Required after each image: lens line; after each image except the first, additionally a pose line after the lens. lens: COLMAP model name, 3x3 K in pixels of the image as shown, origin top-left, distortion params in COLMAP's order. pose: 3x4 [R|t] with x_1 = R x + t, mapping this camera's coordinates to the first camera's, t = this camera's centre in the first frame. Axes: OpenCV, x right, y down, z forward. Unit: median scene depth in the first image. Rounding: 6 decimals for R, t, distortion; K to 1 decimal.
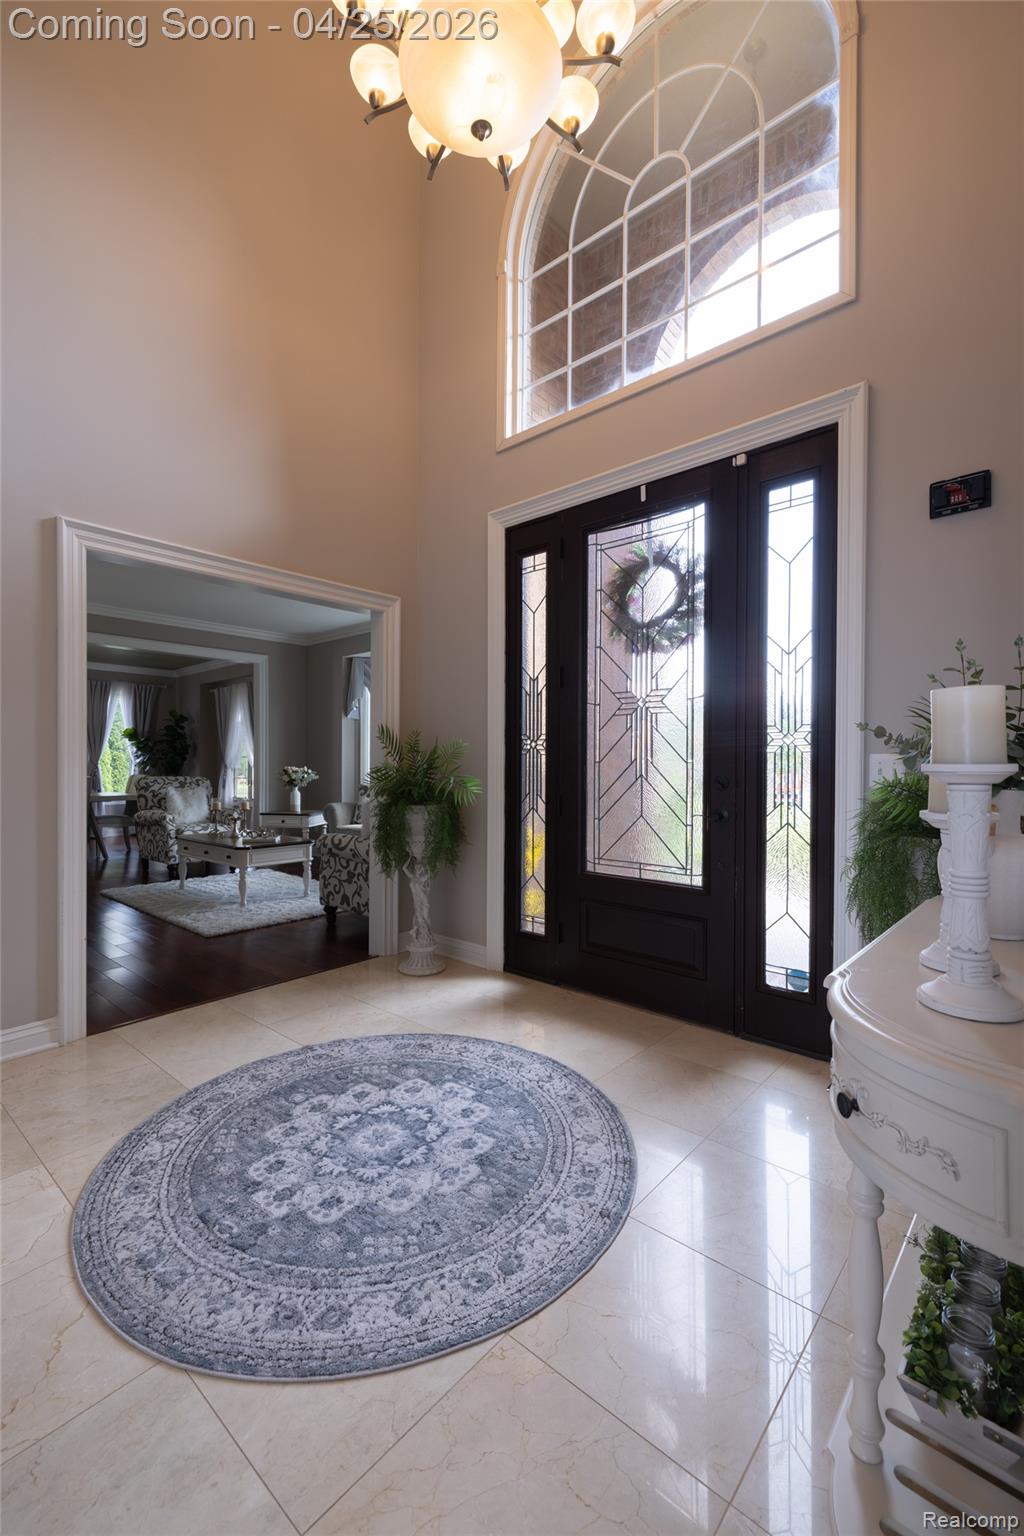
lens RADIAL K [[657.3, 0, 512.0], [0, 657.3, 768.0], [0, 0, 1]] dist [-0.000304, -0.000065]
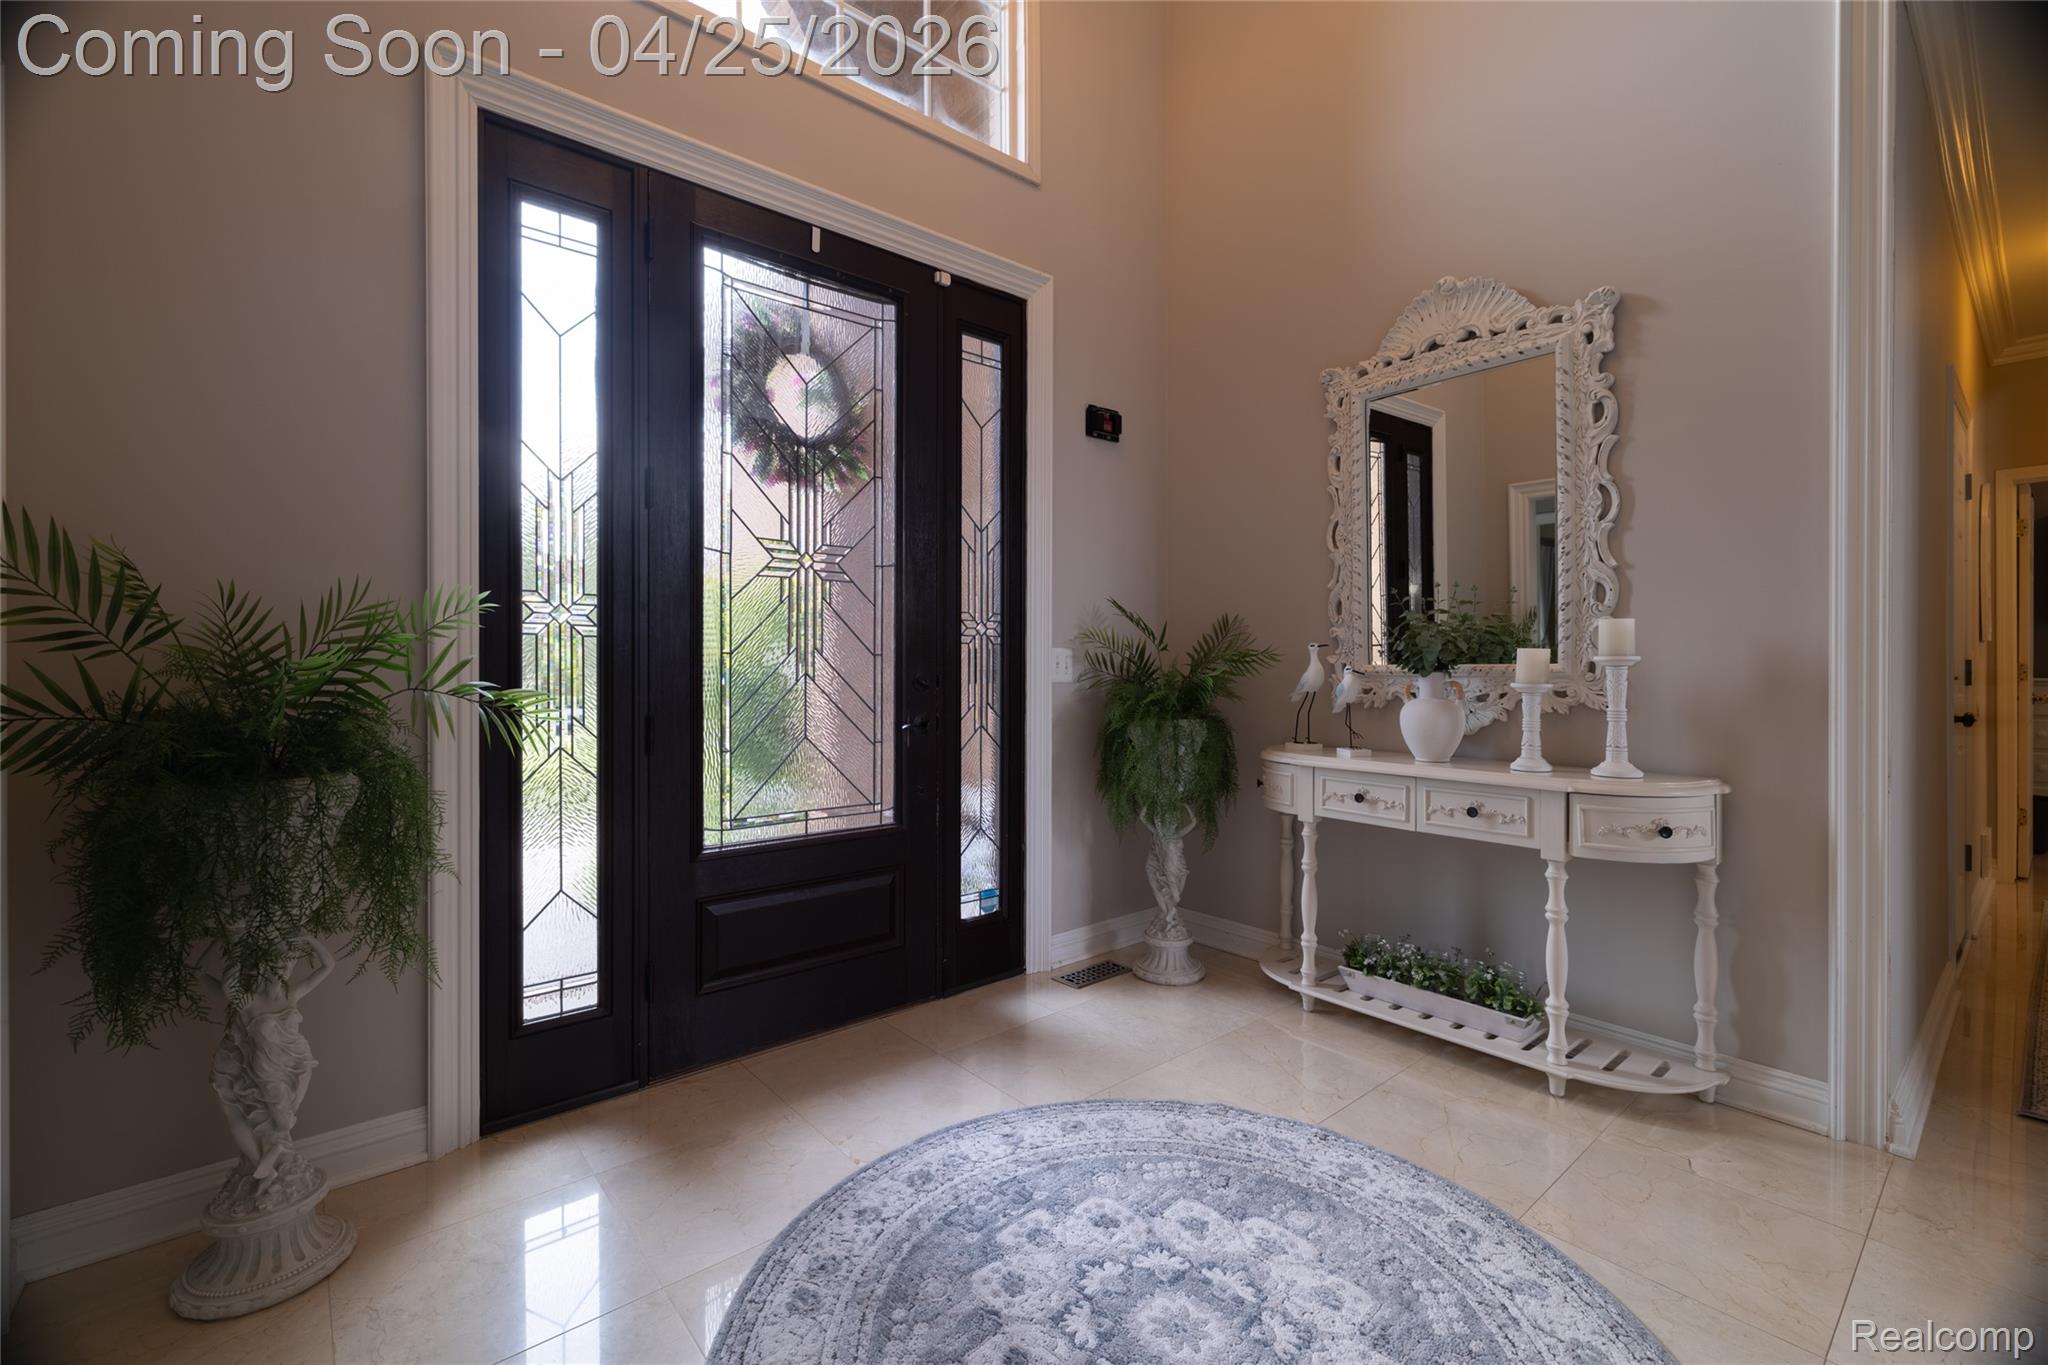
lens RADIAL K [[864.0, 0, 1025.8], [0, 864.0, 670.4], [0, 0, 1]] dist [0.000964, -0.000183]
pose [[0.151489, -0.010503, 0.988403, -0.578254], [0.006717, 0.999931, 0.009596, 0.000240], [-0.988436, 0.005185, 0.151549, 0.626966]]
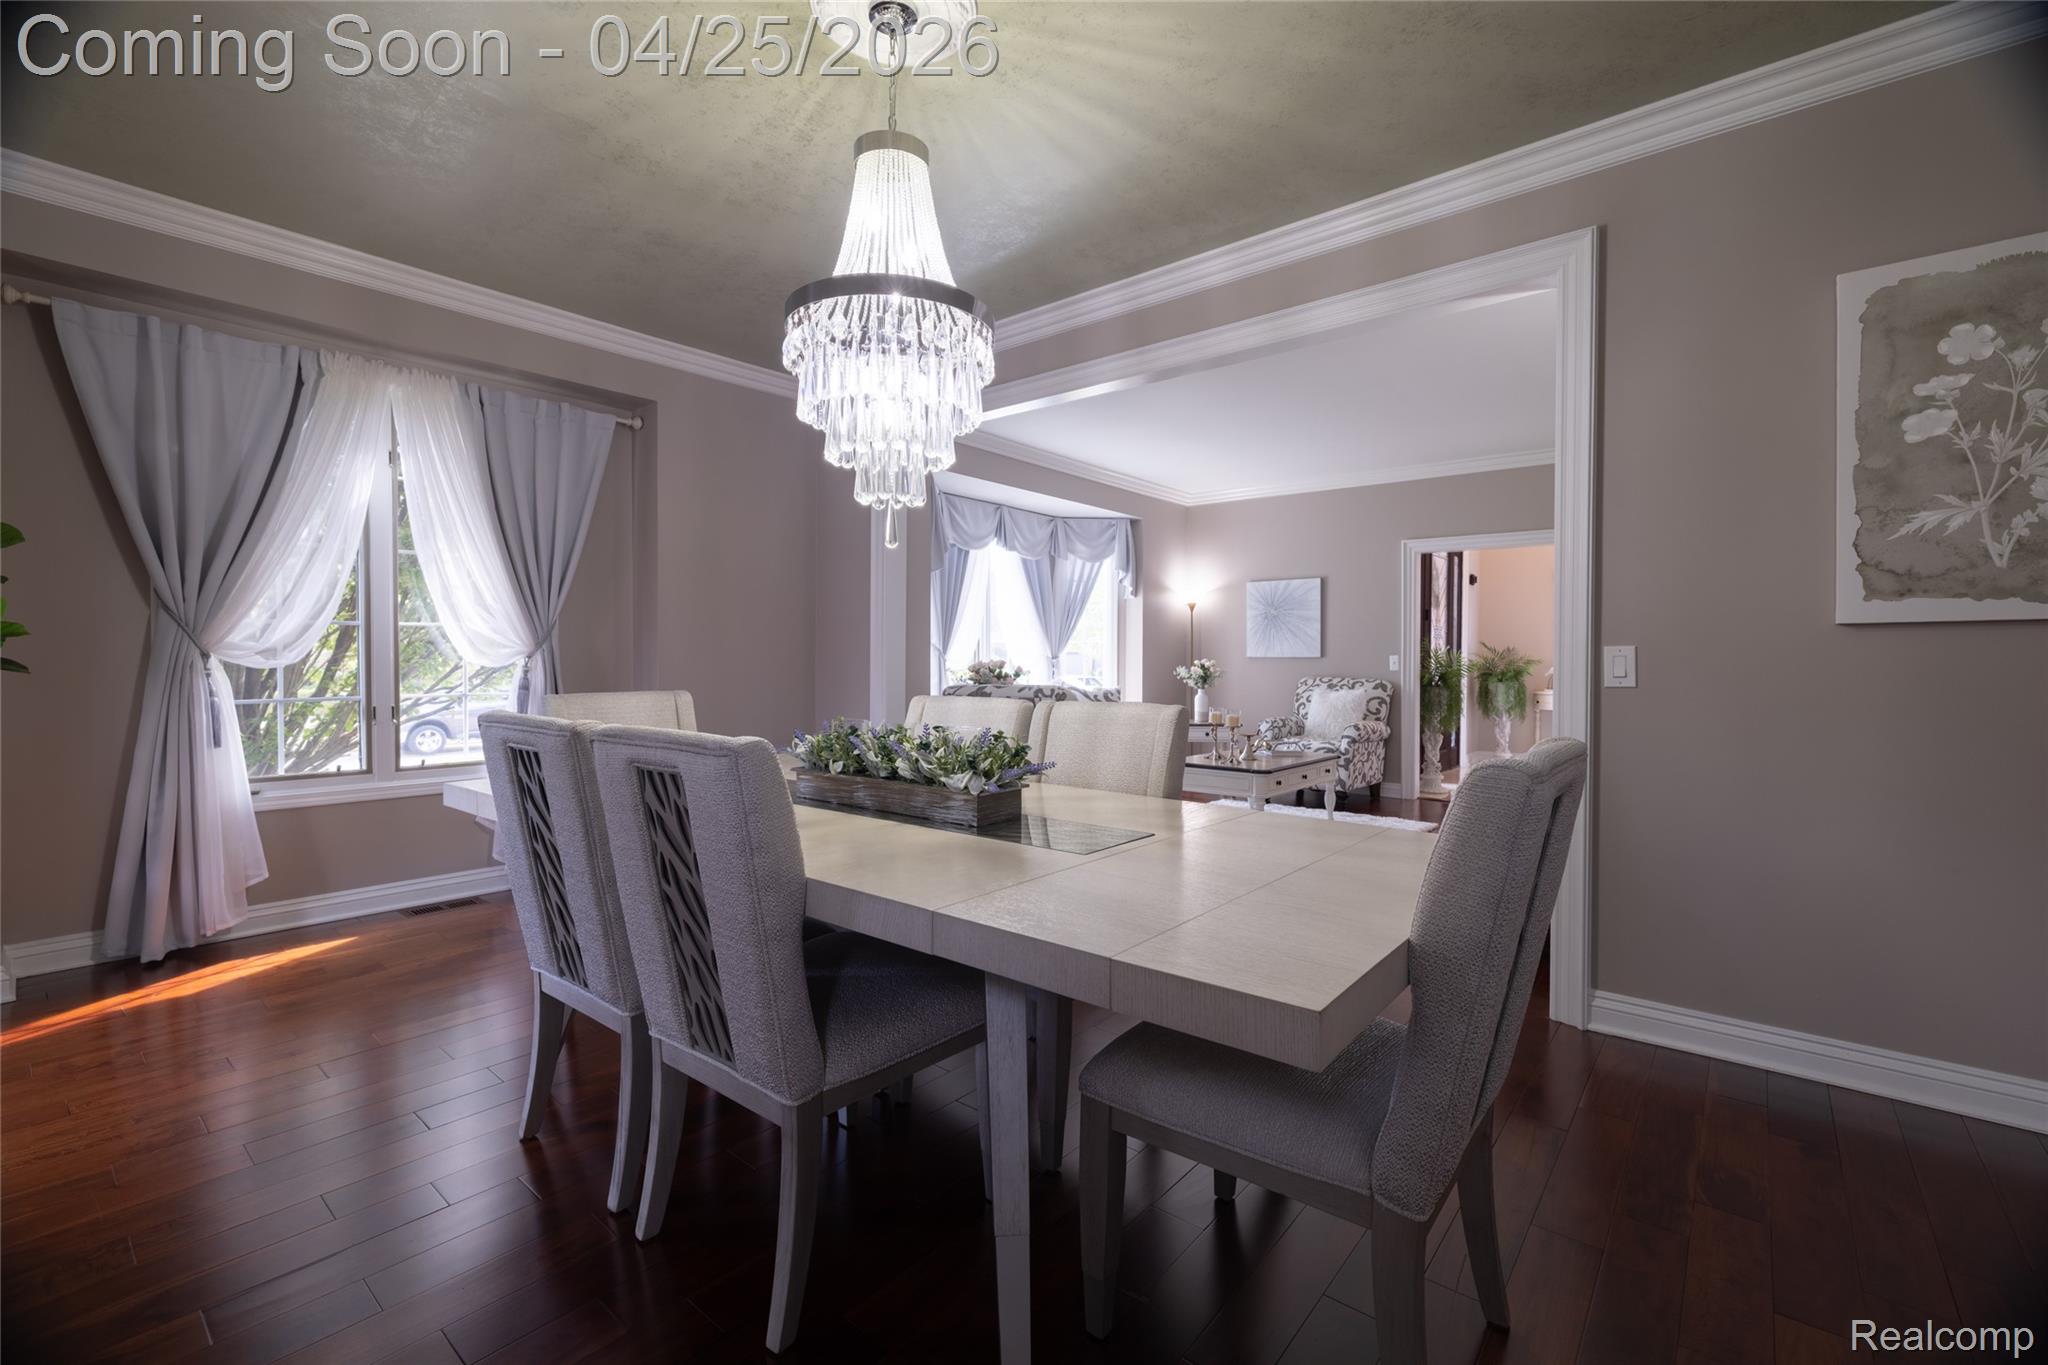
lens RADIAL K [[864.0, 0, 1025.8], [0, 864.0, 670.4], [0, 0, 1]] dist [0.000964, -0.000183]
pose [[-0.029293, -0.014573, 0.999465, -2.464358], [-0.007137, 0.999871, 0.014369, -0.006113], [-0.999545, -0.006712, -0.029393, 2.312776]]
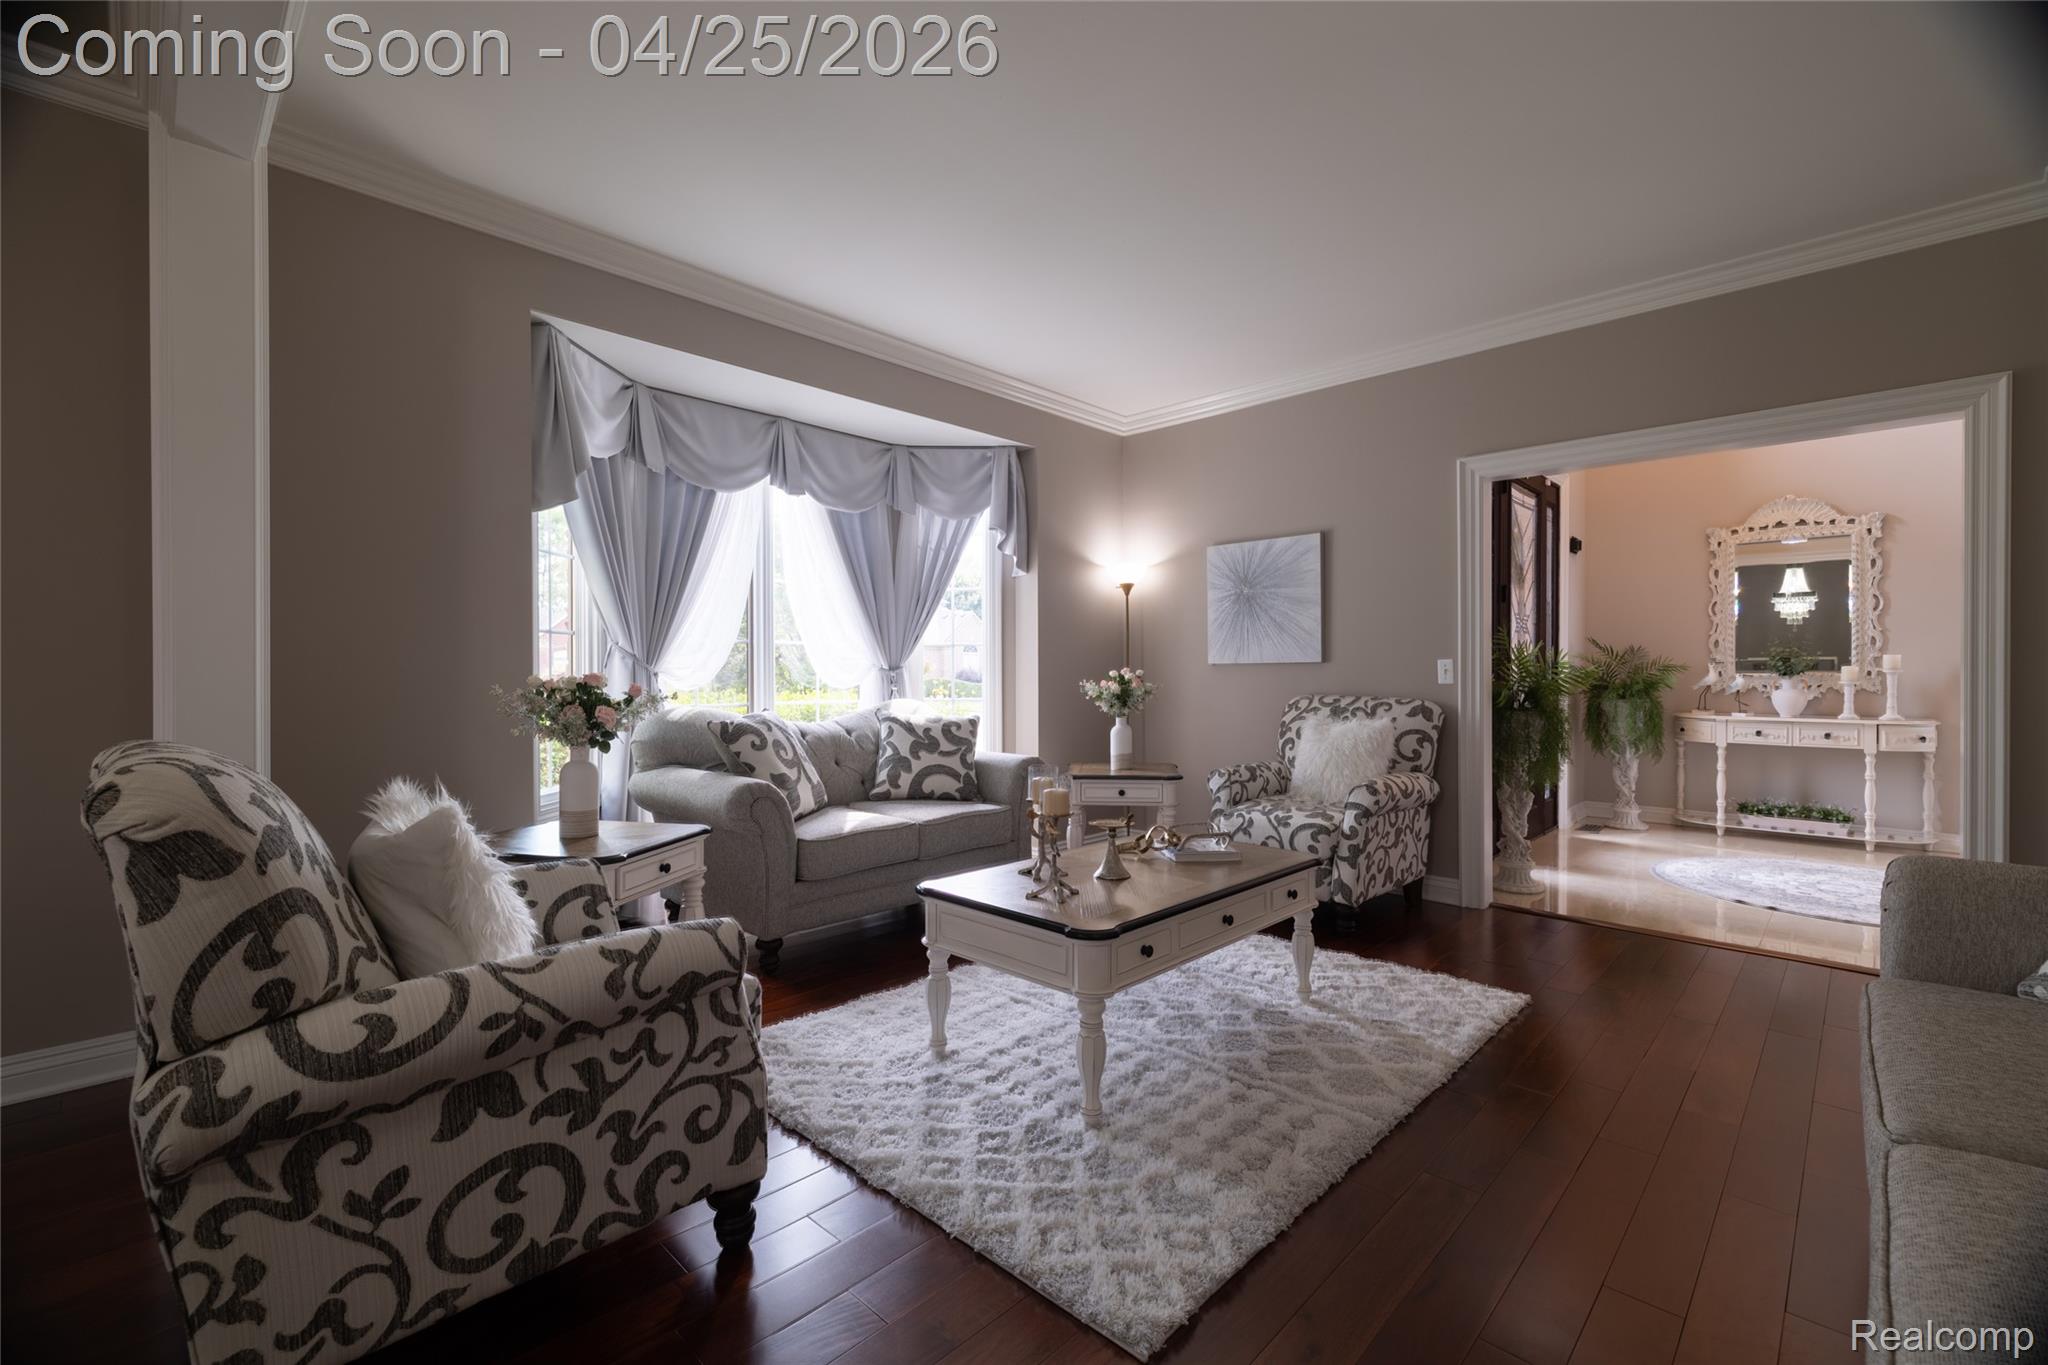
lens RADIAL K [[864.4, 0, 1024.0], [0, 864.4, 682.5], [0, 0, 1]] dist [0.014841, -0.000073]
pose [[0.041516, -0.013290, 0.999049, -1.586053], [0.001853, 0.999911, 0.013225, -0.001554], [-0.999136, 0.001303, 0.041537, 1.872679]]
